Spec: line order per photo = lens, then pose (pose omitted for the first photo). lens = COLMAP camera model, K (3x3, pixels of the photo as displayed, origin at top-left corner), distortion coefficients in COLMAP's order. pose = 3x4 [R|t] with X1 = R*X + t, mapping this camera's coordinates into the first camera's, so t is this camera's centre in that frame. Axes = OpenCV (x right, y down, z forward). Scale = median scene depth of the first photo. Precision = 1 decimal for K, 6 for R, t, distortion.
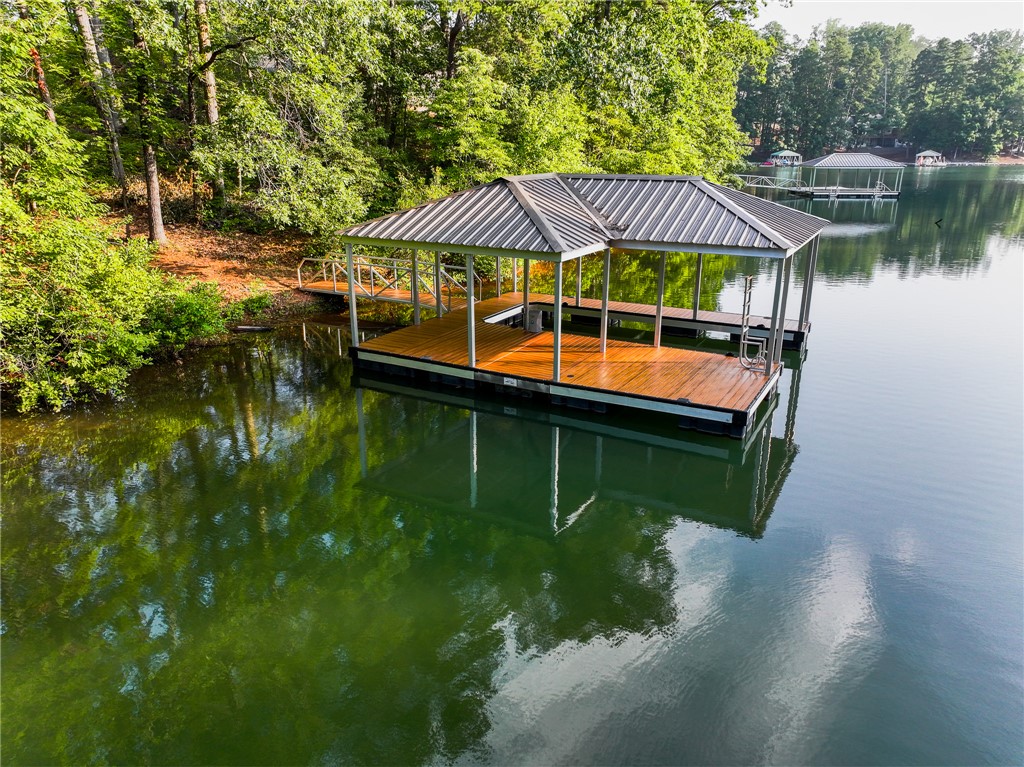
lens RADIAL K [[717.7, 0, 514.4], [0, 717.7, 381.0], [0, 0, 1]] dist [0.005660, 0.009408]
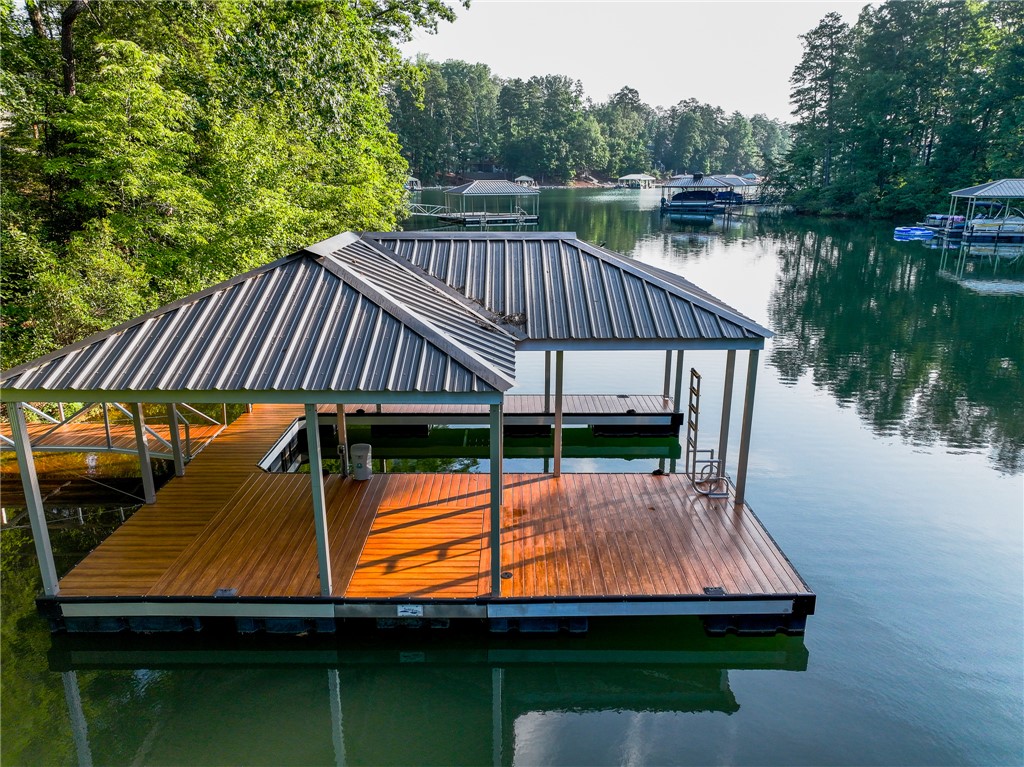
lens RADIAL K [[717.7, 0, 514.4], [0, 717.7, 381.0], [0, 0, 1]] dist [0.005660, 0.009408]
pose [[0.870848, -0.137139, 0.472034, -0.099839], [0.151063, 0.988488, 0.008489, -0.096339], [-0.467764, 0.063914, 0.881539, 0.249366]]
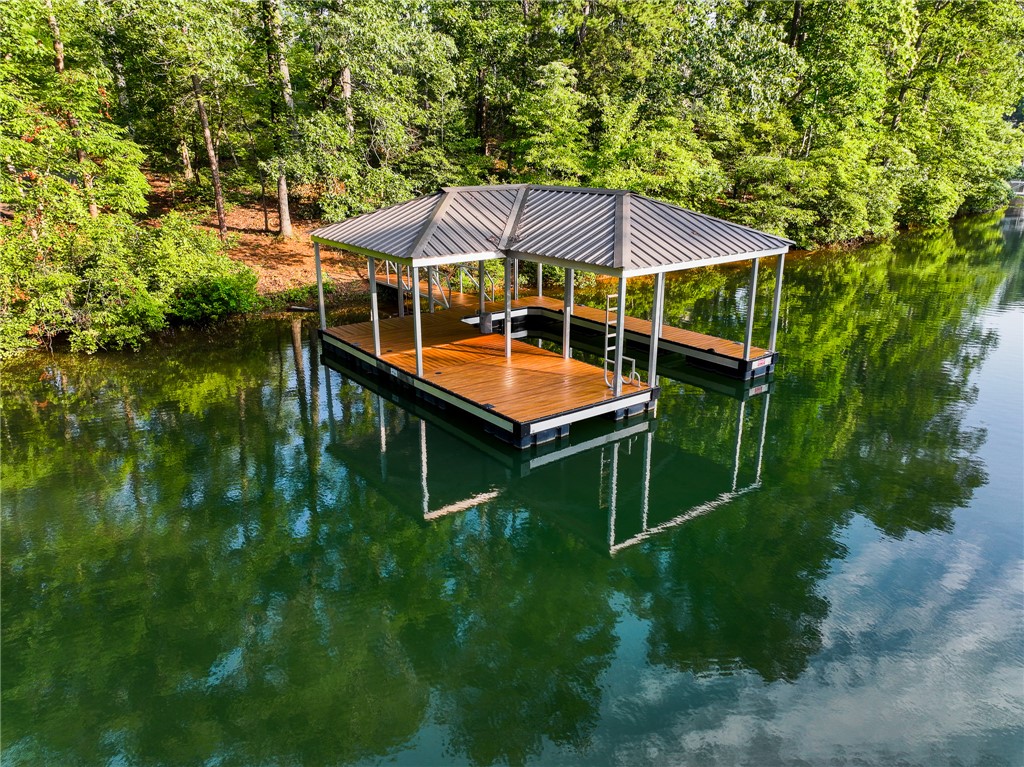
lens RADIAL K [[717.7, 0, 514.4], [0, 717.7, 381.0], [0, 0, 1]] dist [0.005660, 0.009408]
pose [[0.917095, 0.120751, -0.379941, 0.331286], [-0.120992, 0.992379, 0.023343, -0.019065], [0.379865, 0.024562, 0.924716, 0.022328]]
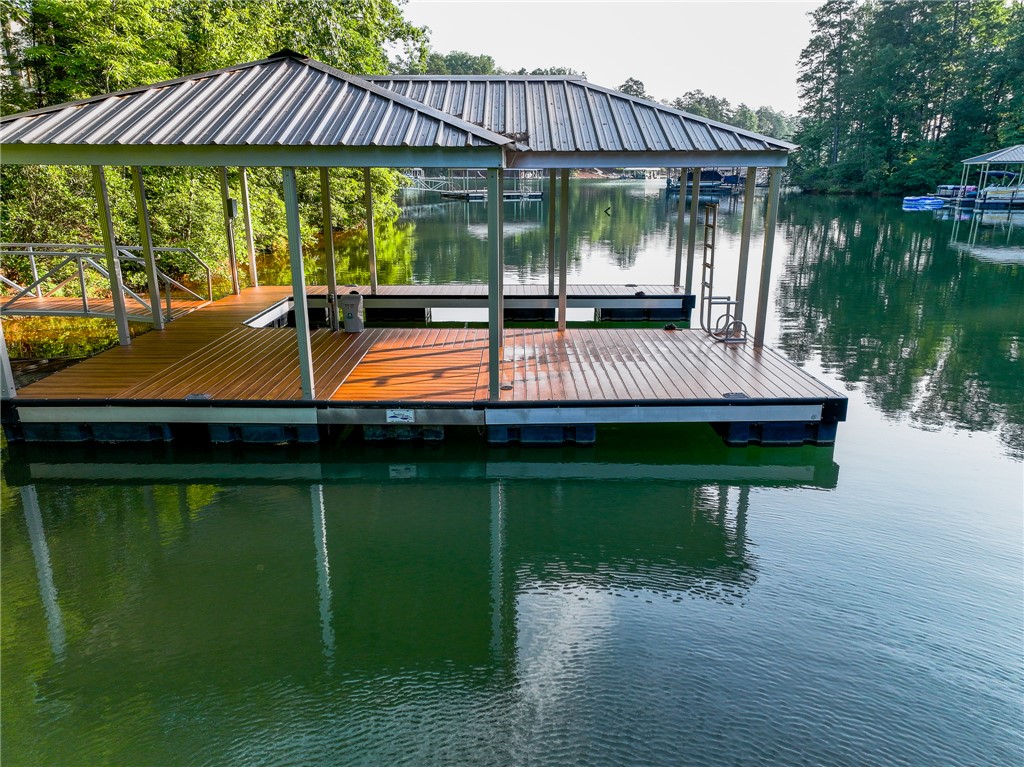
lens RADIAL K [[718.1, 0, 514.2], [0, 718.1, 381.4], [0, 0, 1]] dist [0.008821, 0.005502]
pose [[0.873783, -0.137774, 0.466392, -0.096755], [0.150691, 0.988533, 0.009699, -0.009128], [-0.462380, 0.061806, 0.884525, 0.280089]]
